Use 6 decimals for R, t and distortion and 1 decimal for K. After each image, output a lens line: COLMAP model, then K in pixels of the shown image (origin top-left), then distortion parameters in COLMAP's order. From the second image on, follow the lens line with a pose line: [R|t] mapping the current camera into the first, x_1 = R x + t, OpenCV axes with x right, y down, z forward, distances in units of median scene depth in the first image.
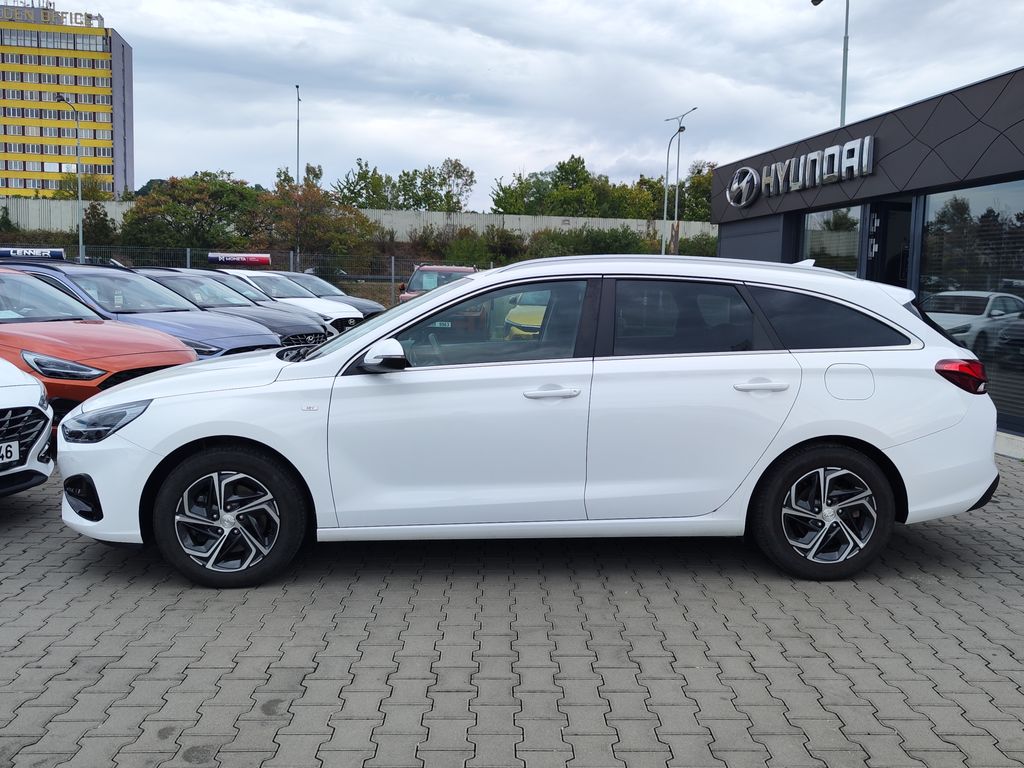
lens RADIAL K [[1005.7, 0, 477.8], [0, 1005.7, 381.6], [0, 0, 1]] dist [0.009600, 0.017275]
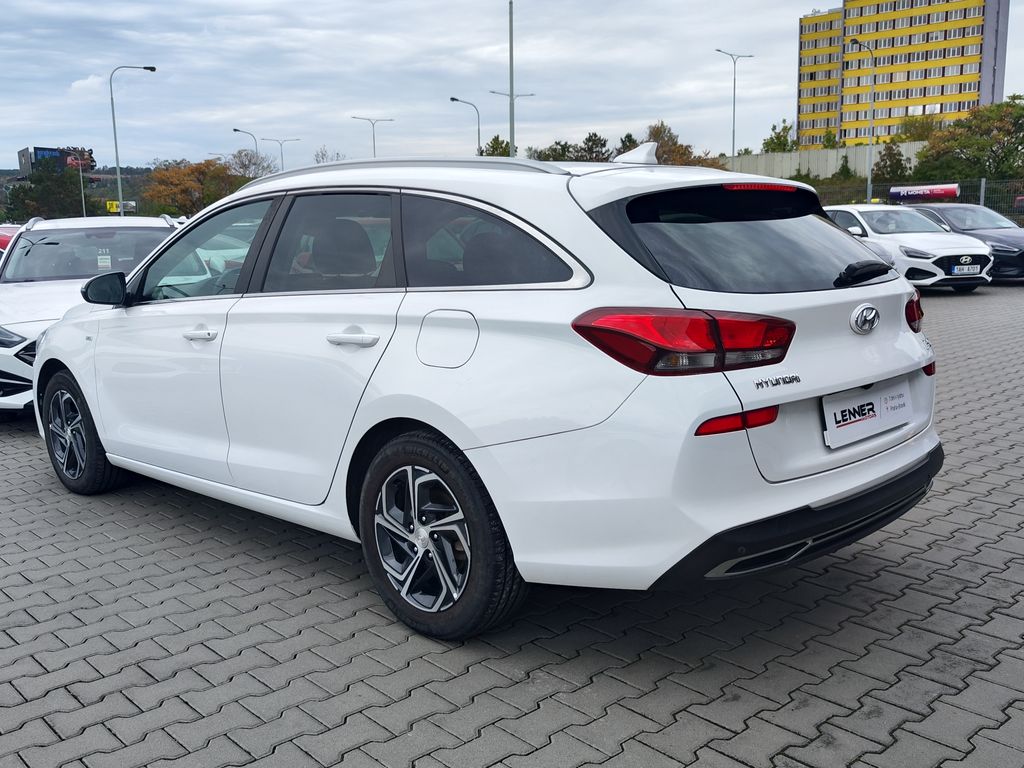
lens RADIAL K [[974.3, 0, 497.4], [0, 974.3, 392.0], [0, 0, 1]] dist [-0.000280, 0.013108]
pose [[0.648918, 0.087009, -0.755867, 0.083576], [-0.034939, 0.995799, 0.084633, -0.001816], [0.760055, -0.028511, 0.649233, 0.061391]]
